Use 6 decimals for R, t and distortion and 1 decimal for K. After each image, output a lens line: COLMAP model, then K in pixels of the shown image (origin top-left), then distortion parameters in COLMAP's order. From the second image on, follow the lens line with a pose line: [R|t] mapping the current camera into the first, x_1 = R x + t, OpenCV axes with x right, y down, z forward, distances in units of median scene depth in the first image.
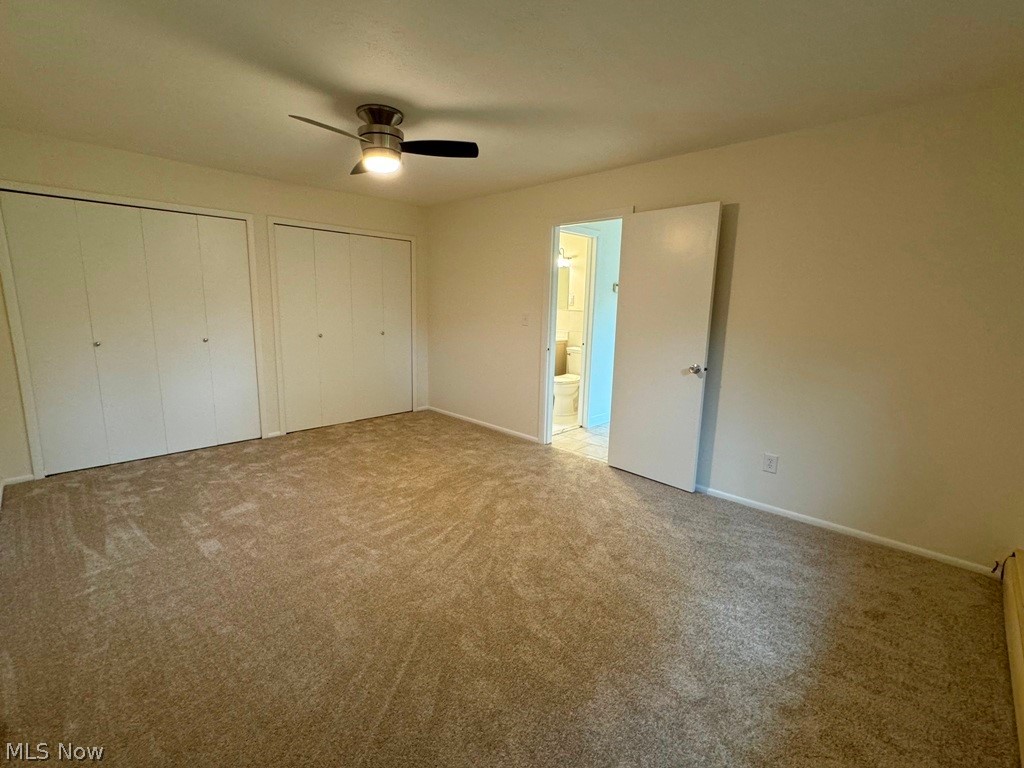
lens RADIAL K [[460.8, 0, 512.0], [0, 460.8, 384.0], [0, 0, 1]] dist [-0.000271, -0.000259]
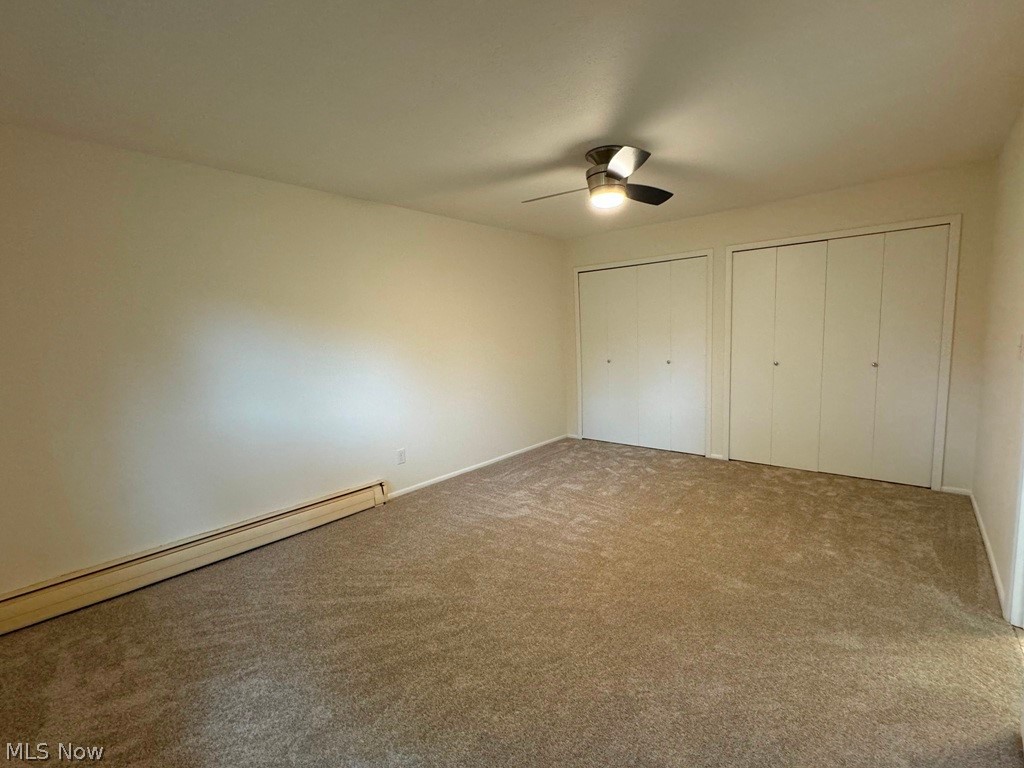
lens RADIAL K [[460.8, 0, 512.0], [0, 460.8, 384.0], [0, 0, 1]] dist [-0.000271, -0.000259]
pose [[0.064396, 0.086869, -0.994136, 0.535632], [-0.139715, 0.987177, 0.077210, -0.076249], [0.988096, 0.133924, 0.075707, 0.535091]]
